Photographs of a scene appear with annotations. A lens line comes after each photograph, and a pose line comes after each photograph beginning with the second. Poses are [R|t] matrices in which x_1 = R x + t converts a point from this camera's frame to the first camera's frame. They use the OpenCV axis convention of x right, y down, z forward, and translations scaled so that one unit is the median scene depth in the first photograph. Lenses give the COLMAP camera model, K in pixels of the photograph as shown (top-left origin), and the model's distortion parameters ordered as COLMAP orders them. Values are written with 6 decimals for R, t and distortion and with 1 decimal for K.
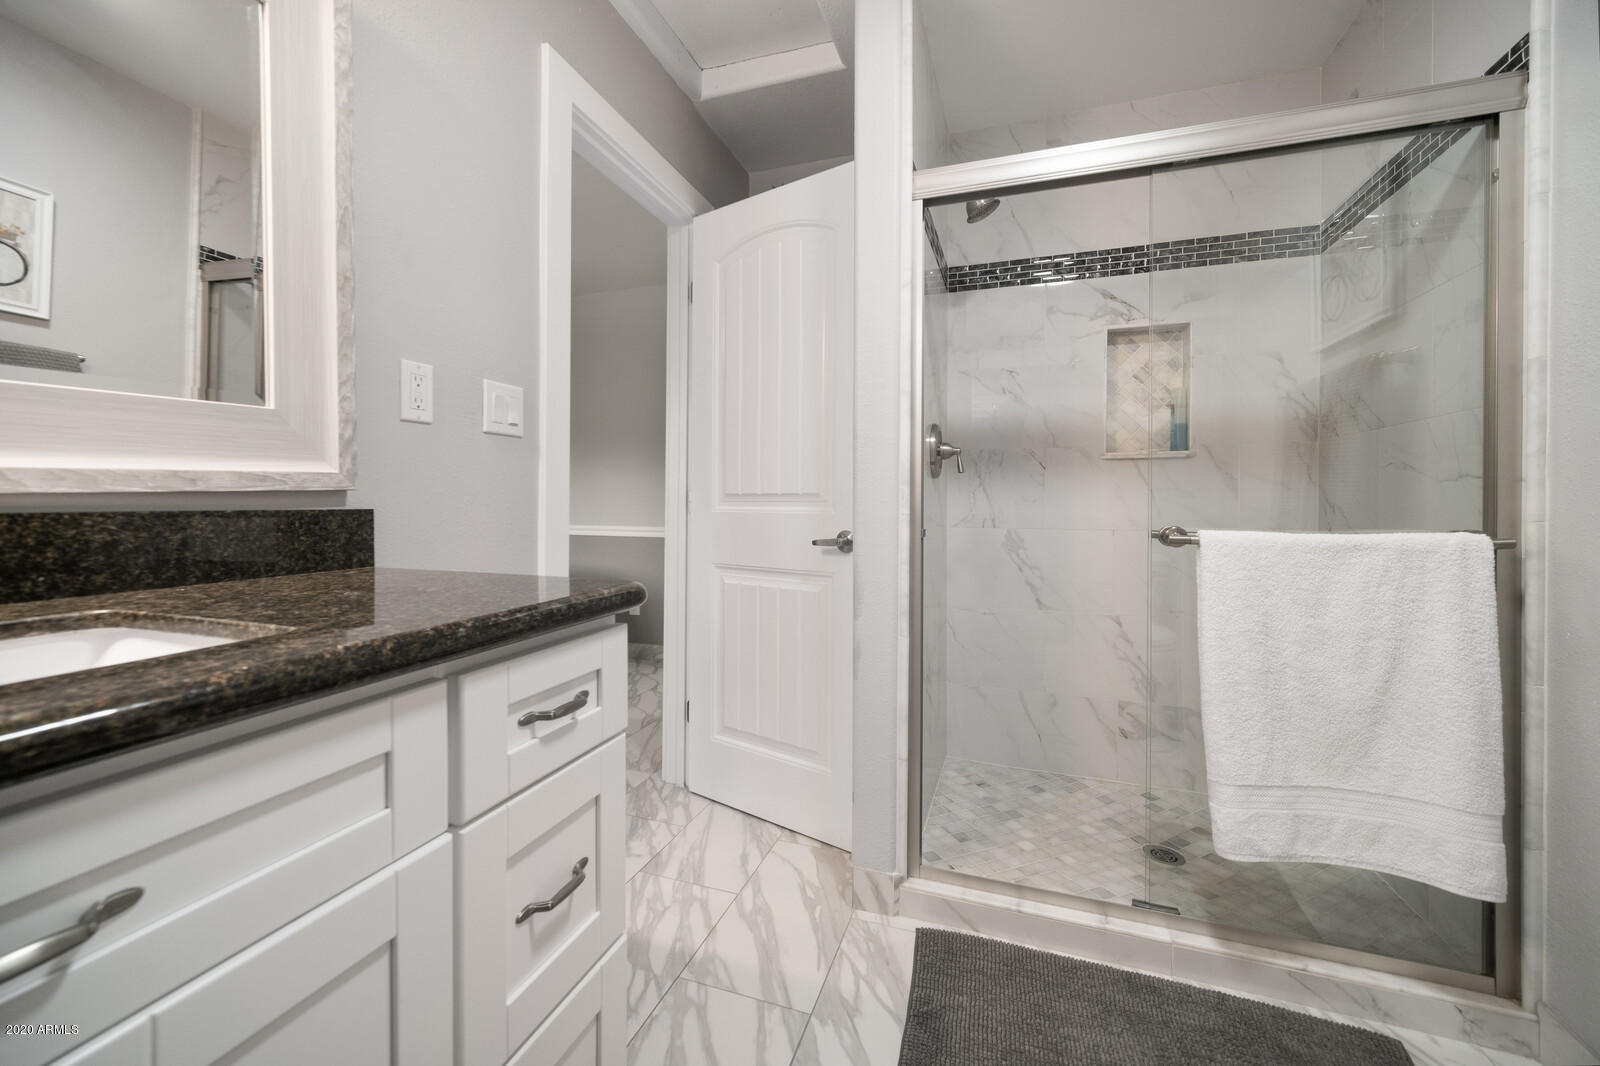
lens RADIAL K [[639.8, 0, 792.8], [0, 639.8, 512.0], [0, 0, 1]] dist [-0.006361, 0.001393]
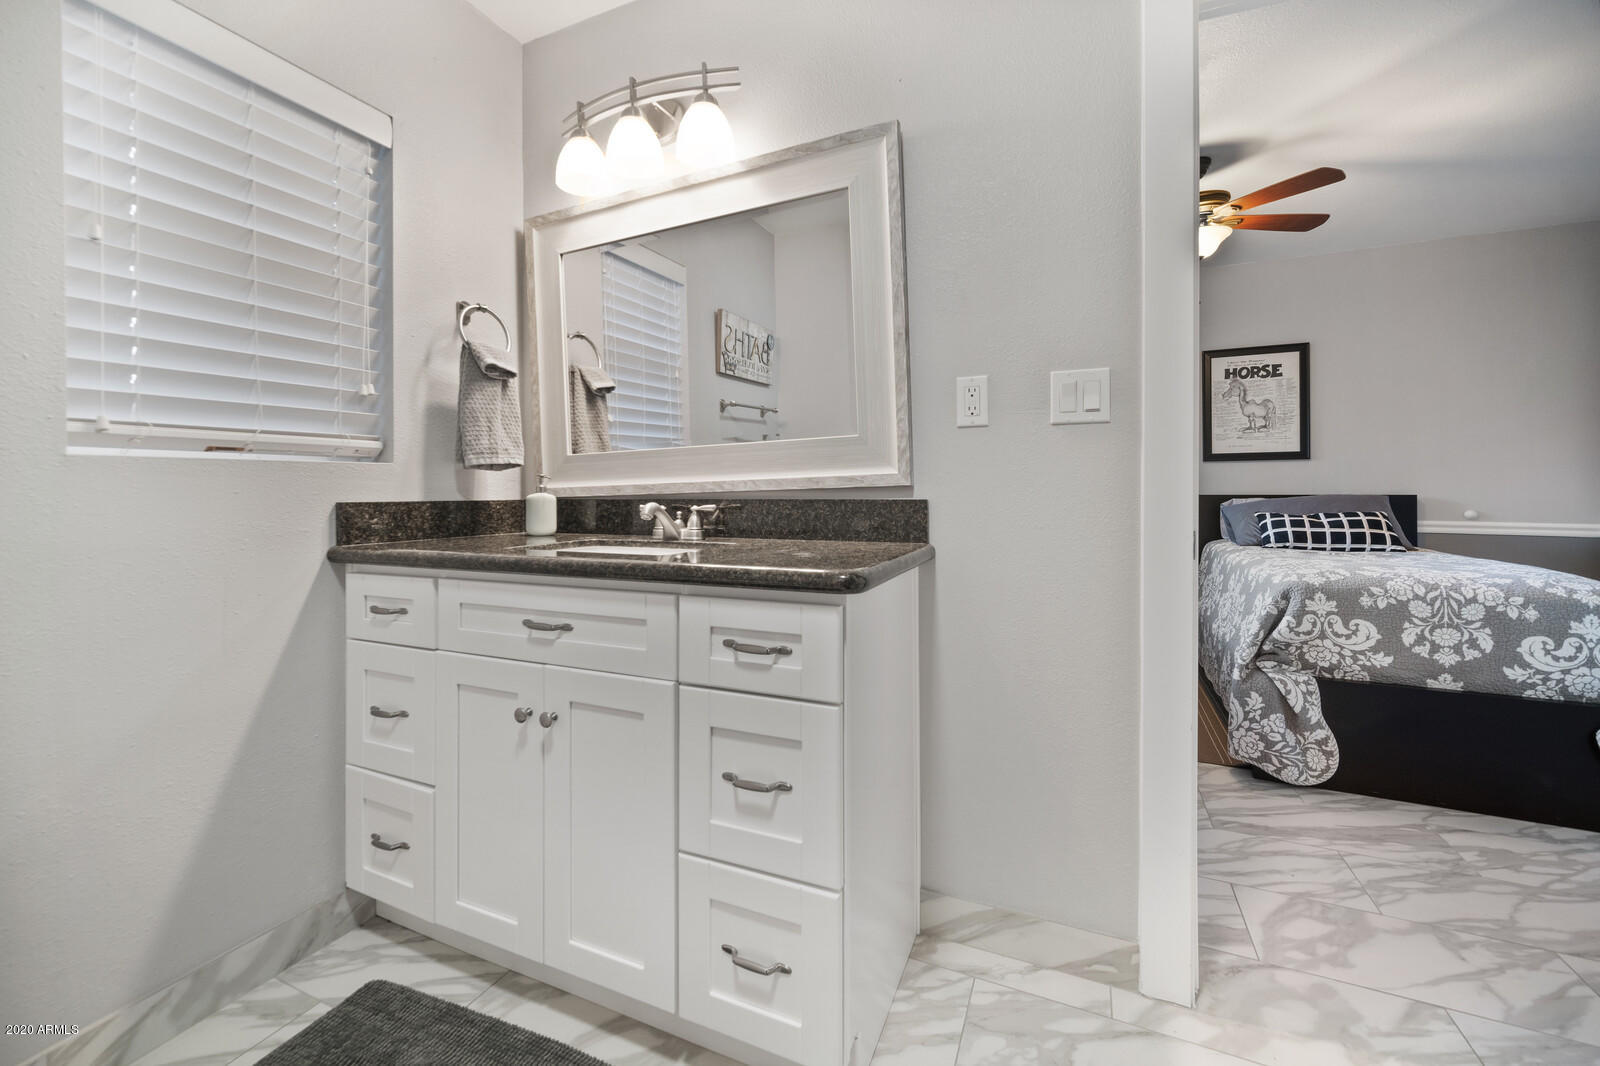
lens RADIAL K [[639.8, 0, 788.4], [0, 639.8, 495.6], [0, 0, 1]] dist [-0.006361, 0.001393]
pose [[-0.083628, 0.000405, -0.996497, 0.536032], [-0.014172, 0.999898, 0.001595, -0.008233], [0.996396, 0.014256, -0.083613, 0.655883]]
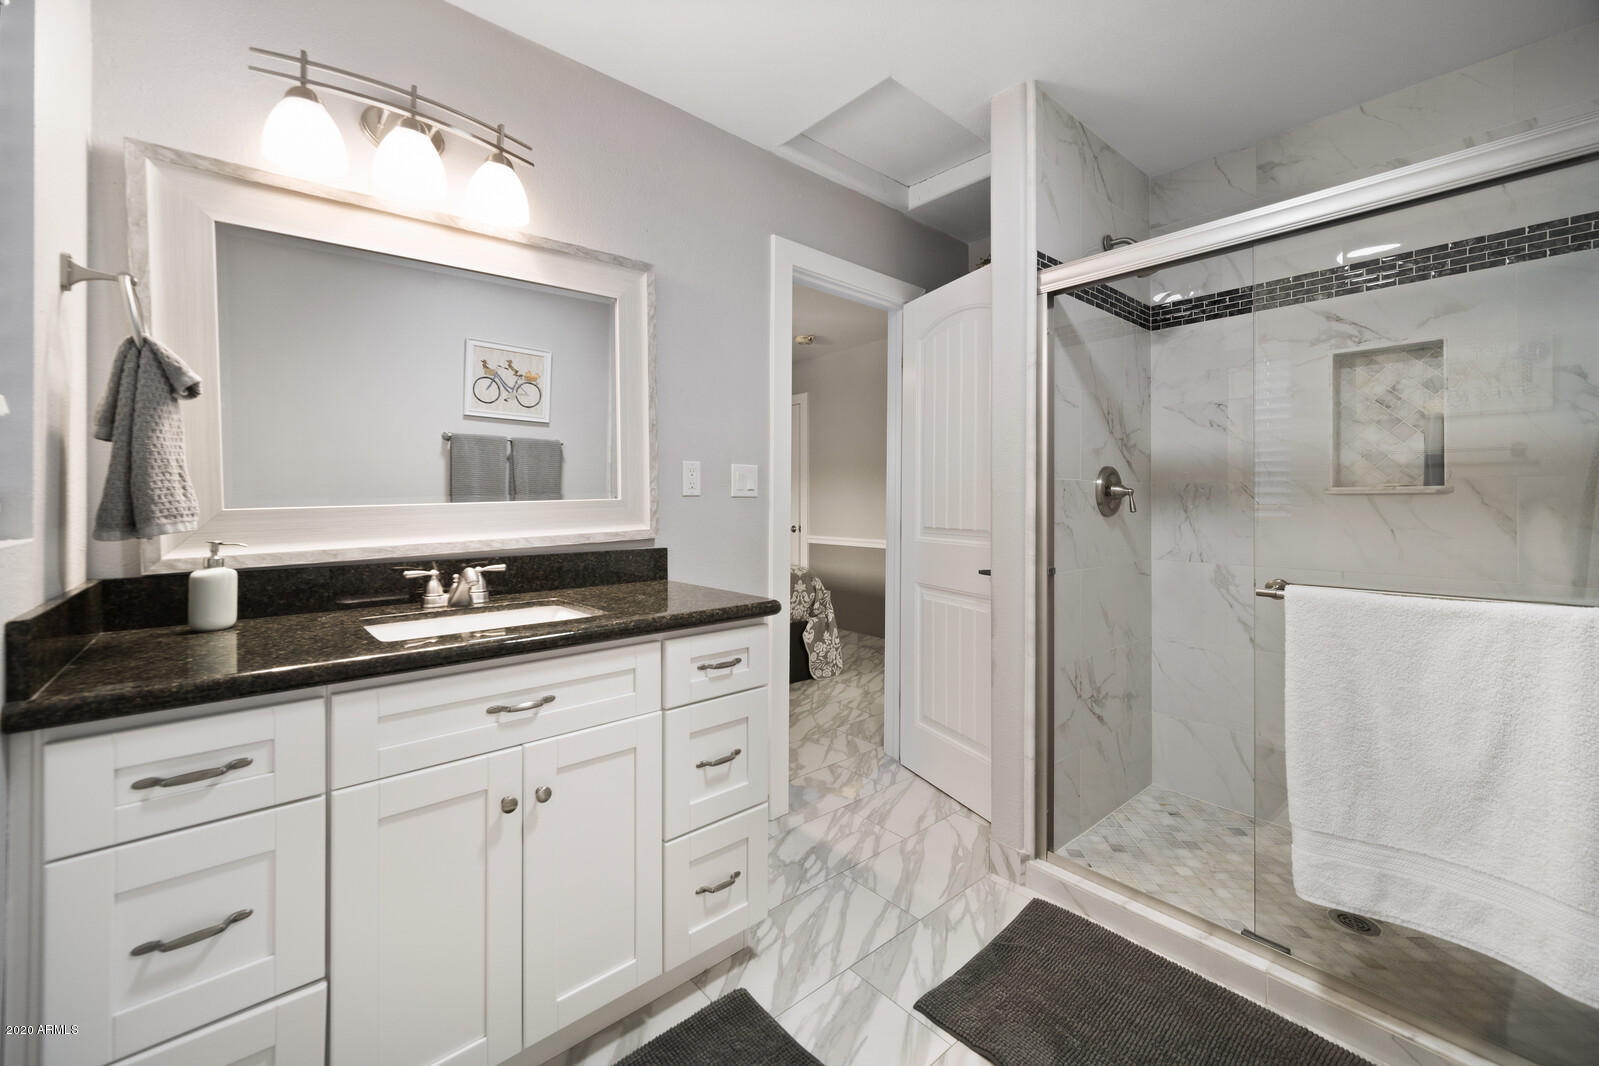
lens RADIAL K [[639.4, 0, 778.5], [0, 639.4, 508.7], [0, 0, 1]] dist [-0.006361, 0.001393]
pose [[0.863653, 0.000823, -0.504086, 0.418189], [-0.004335, 0.999974, -0.005796, -0.084072], [0.504068, 0.007191, 0.863634, -0.320782]]
